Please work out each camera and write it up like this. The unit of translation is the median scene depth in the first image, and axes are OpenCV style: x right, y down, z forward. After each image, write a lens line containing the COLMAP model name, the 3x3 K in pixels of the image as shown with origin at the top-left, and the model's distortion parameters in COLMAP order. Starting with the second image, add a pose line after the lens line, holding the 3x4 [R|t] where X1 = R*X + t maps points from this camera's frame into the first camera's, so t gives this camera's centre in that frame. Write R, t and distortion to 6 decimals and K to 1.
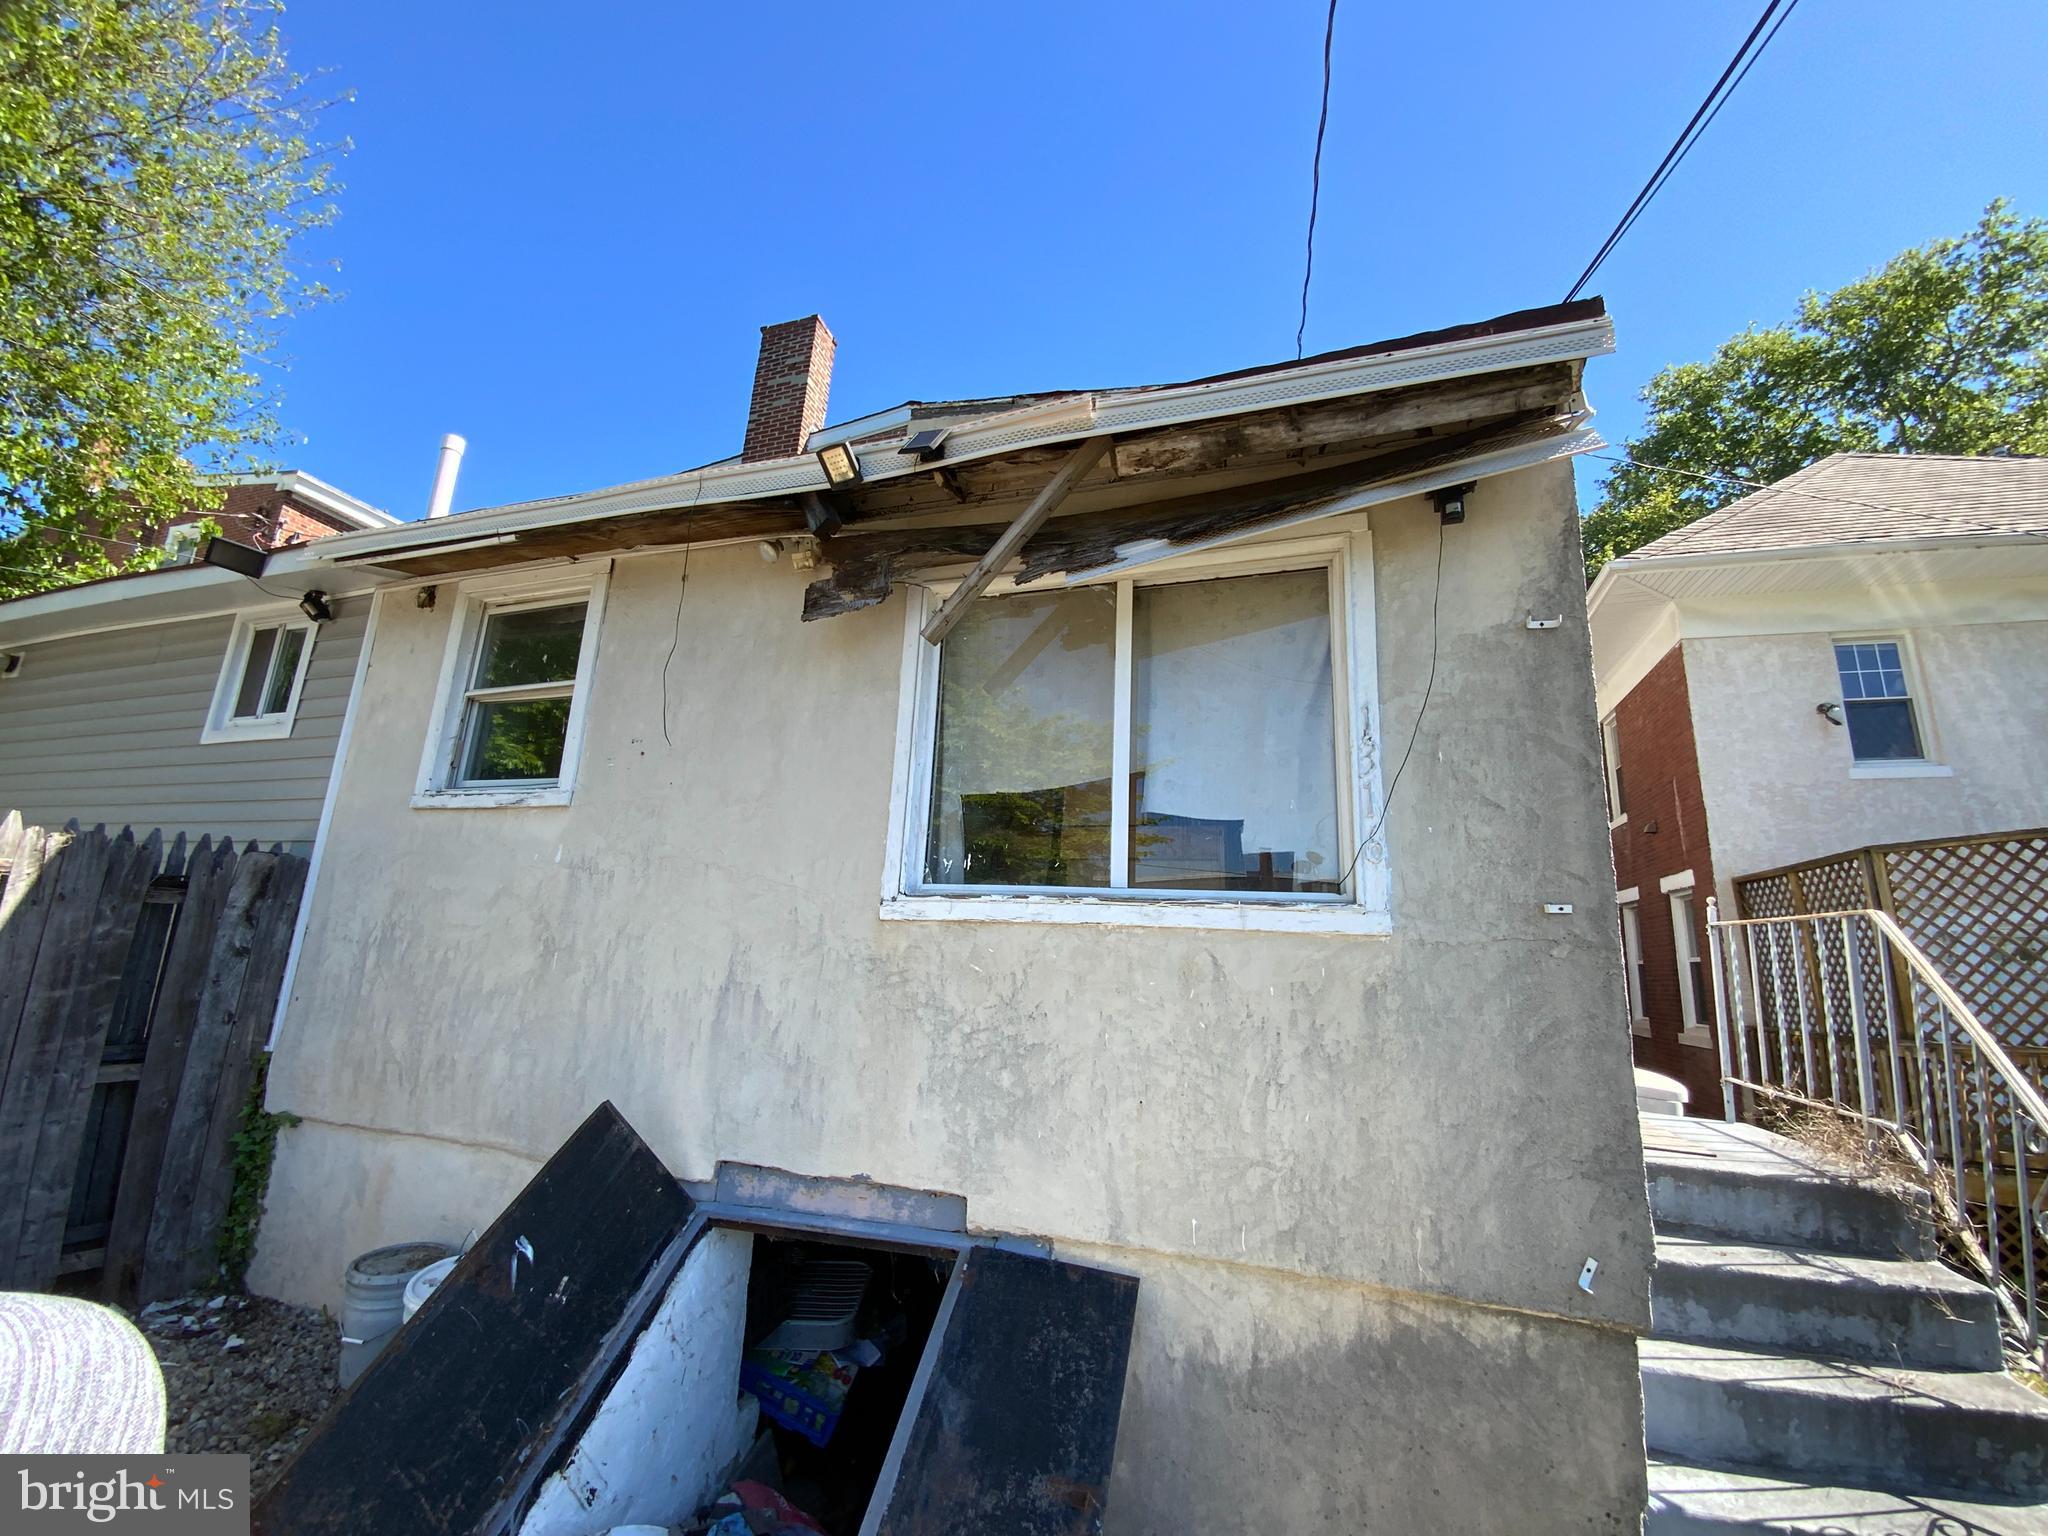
lens RADIAL K [[827.4, 0, 1033.5], [0, 827.4, 768.9], [0, 0, 1]] dist [0.018509, -0.016615]
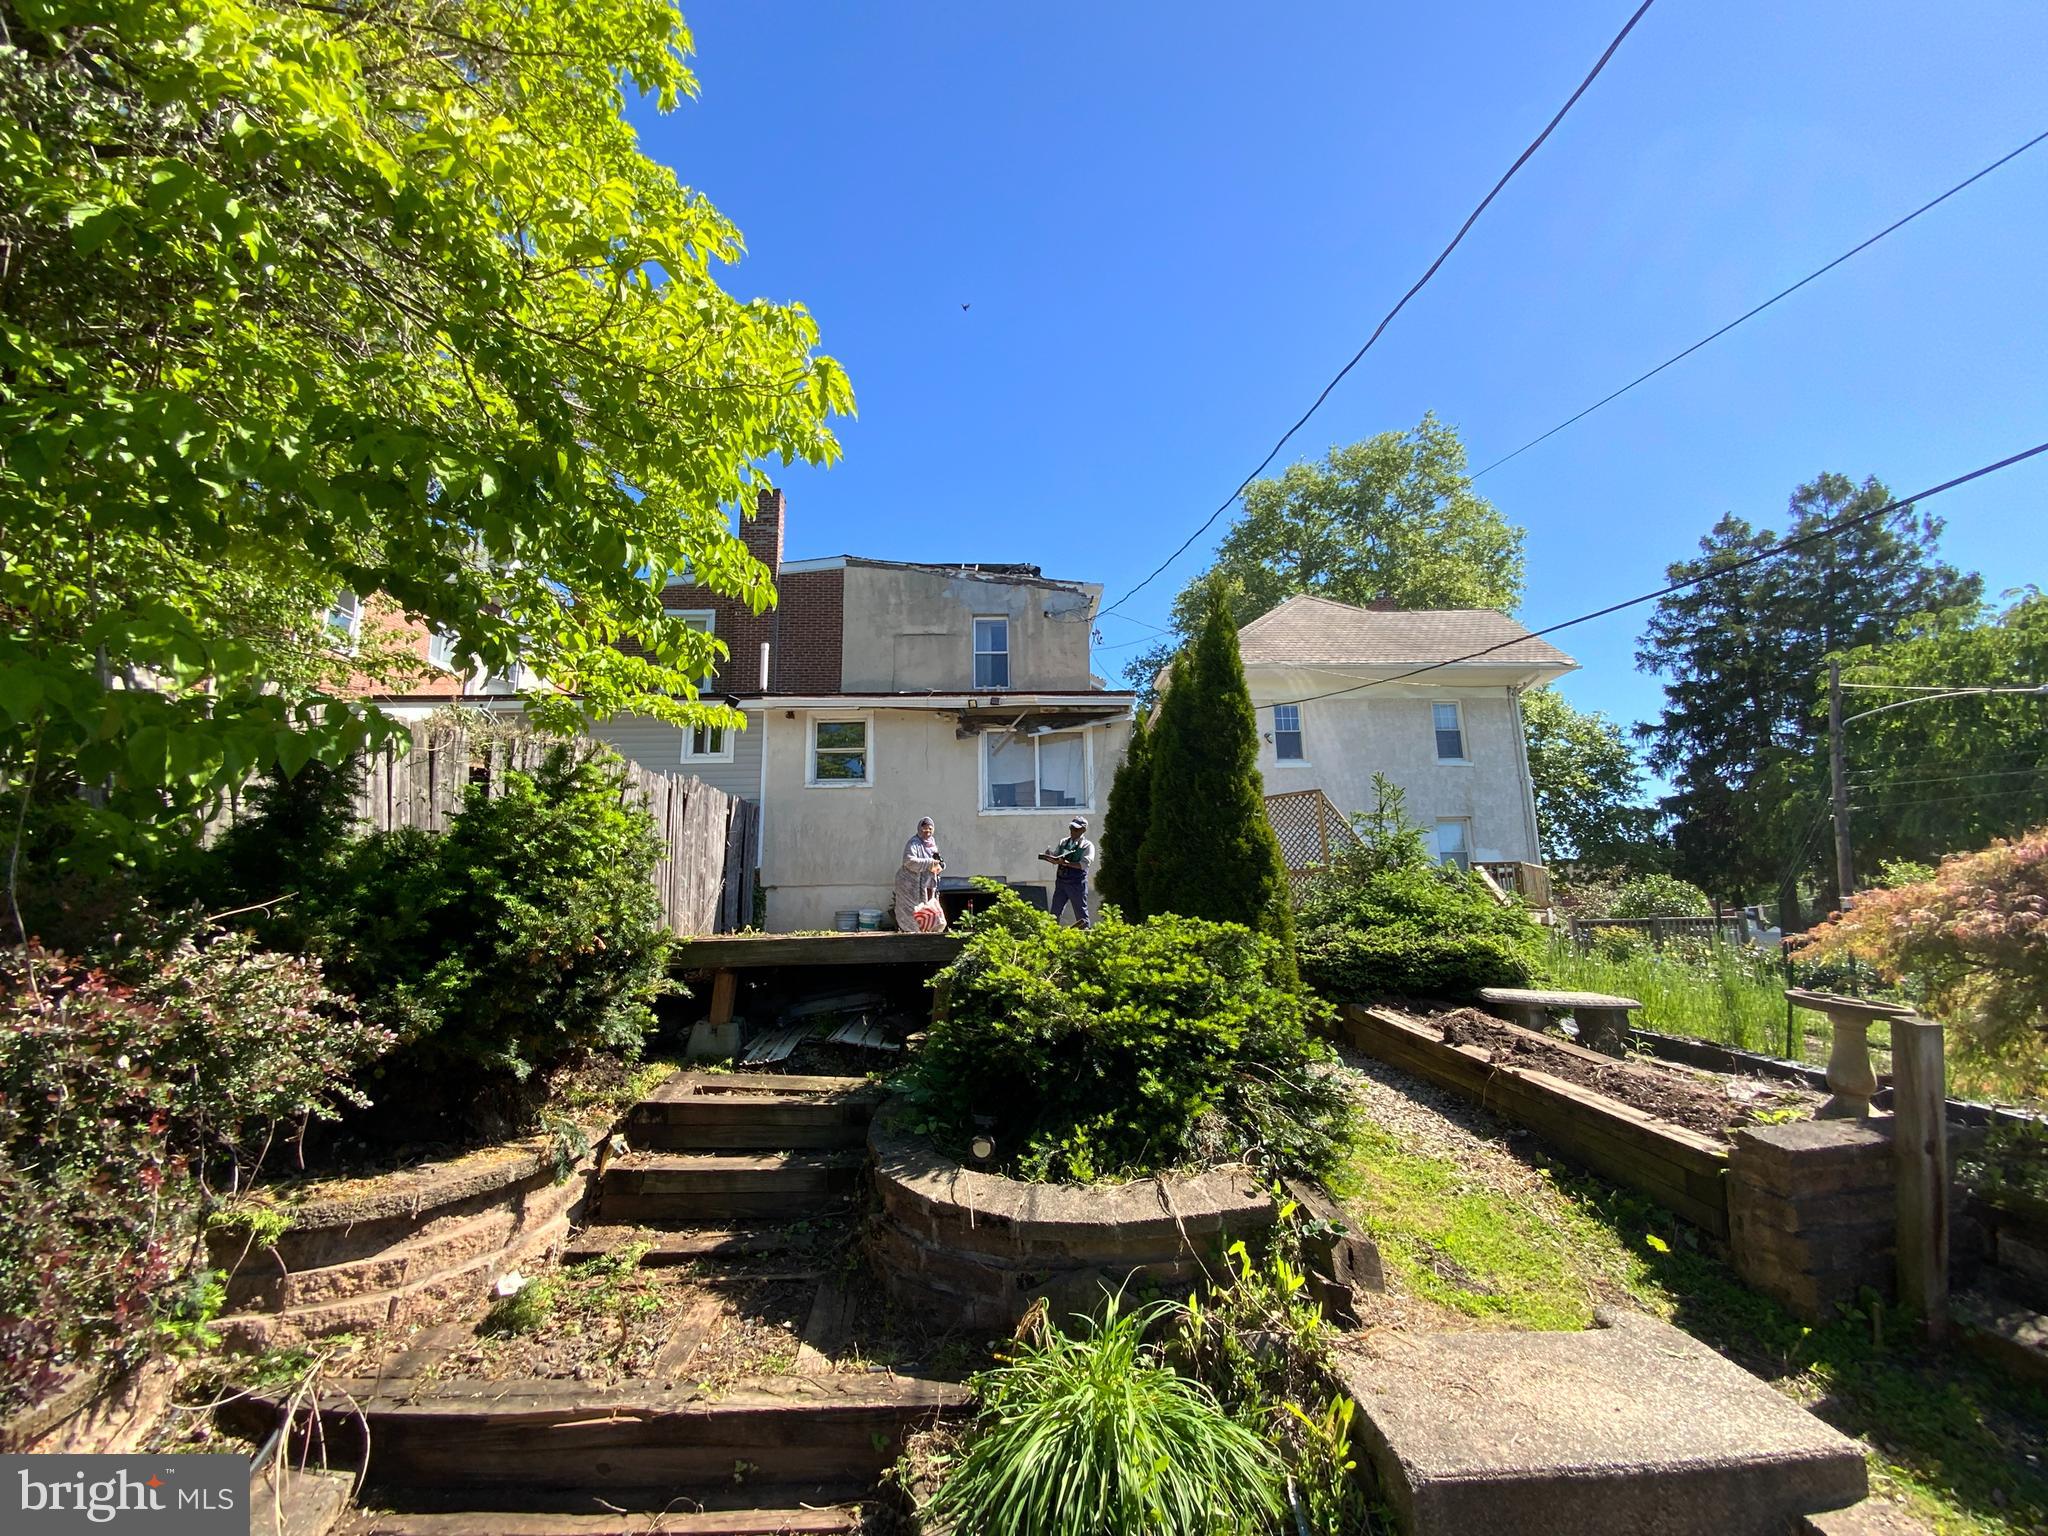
lens RADIAL K [[827.4, 0, 1033.6], [0, 827.4, 755.0], [0, 0, 1]] dist [0.018509, -0.016615]
pose [[0.935863, 0.009926, 0.352224, -1.269700], [-0.020038, 0.999485, 0.025074, -0.207132], [-0.351794, -0.030524, 0.935580, -2.666485]]
